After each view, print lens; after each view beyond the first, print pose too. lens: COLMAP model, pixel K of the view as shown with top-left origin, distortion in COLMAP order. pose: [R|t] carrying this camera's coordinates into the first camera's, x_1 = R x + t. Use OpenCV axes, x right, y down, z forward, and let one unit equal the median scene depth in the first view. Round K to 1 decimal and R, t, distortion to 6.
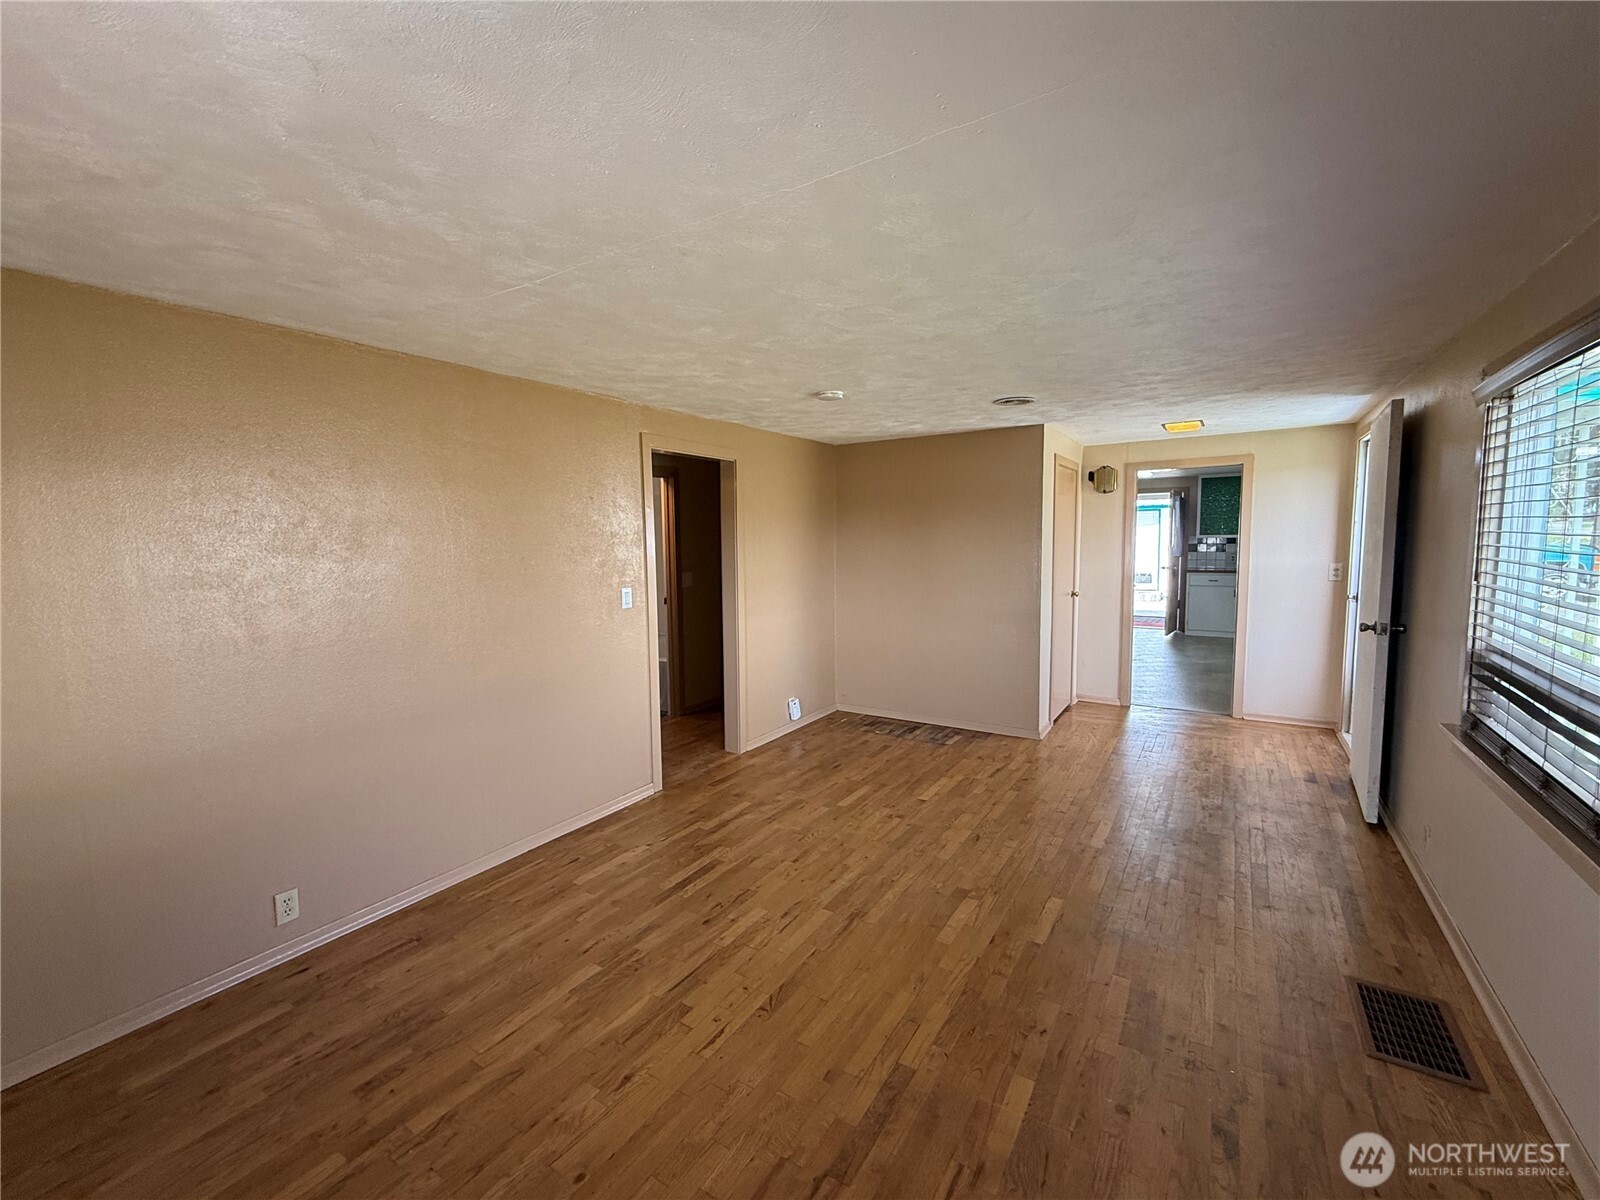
lens RADIAL K [[653.7, 0, 799.2], [0, 653.7, 593.9], [0, 0, 1]] dist [-0.017020, 0.000046]
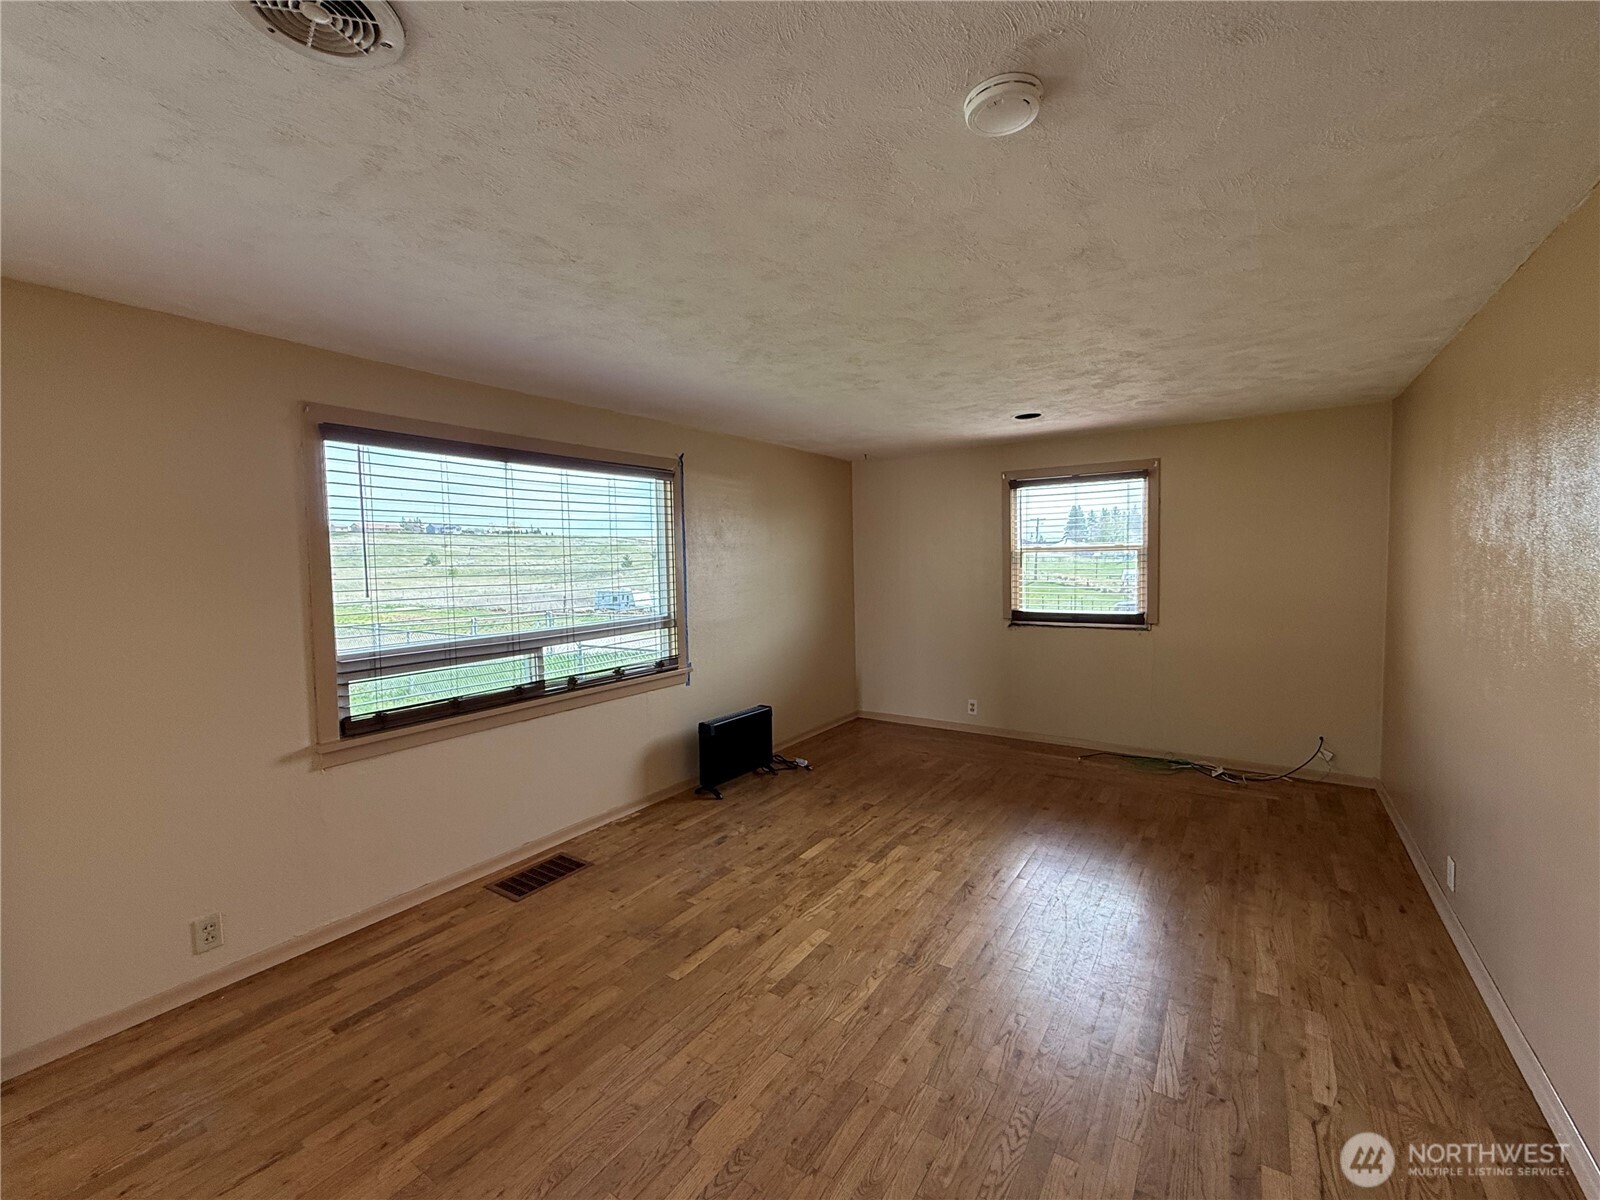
lens RADIAL K [[640.2, 0, 797.9], [0, 640.2, 593.8], [0, 0, 1]] dist [0.000150, 0.000242]
pose [[-0.998973, 0.034145, 0.029790, 0.108011], [0.038146, 0.988528, 0.146145, -0.076416], [-0.024458, 0.147131, -0.988815, 0.968606]]
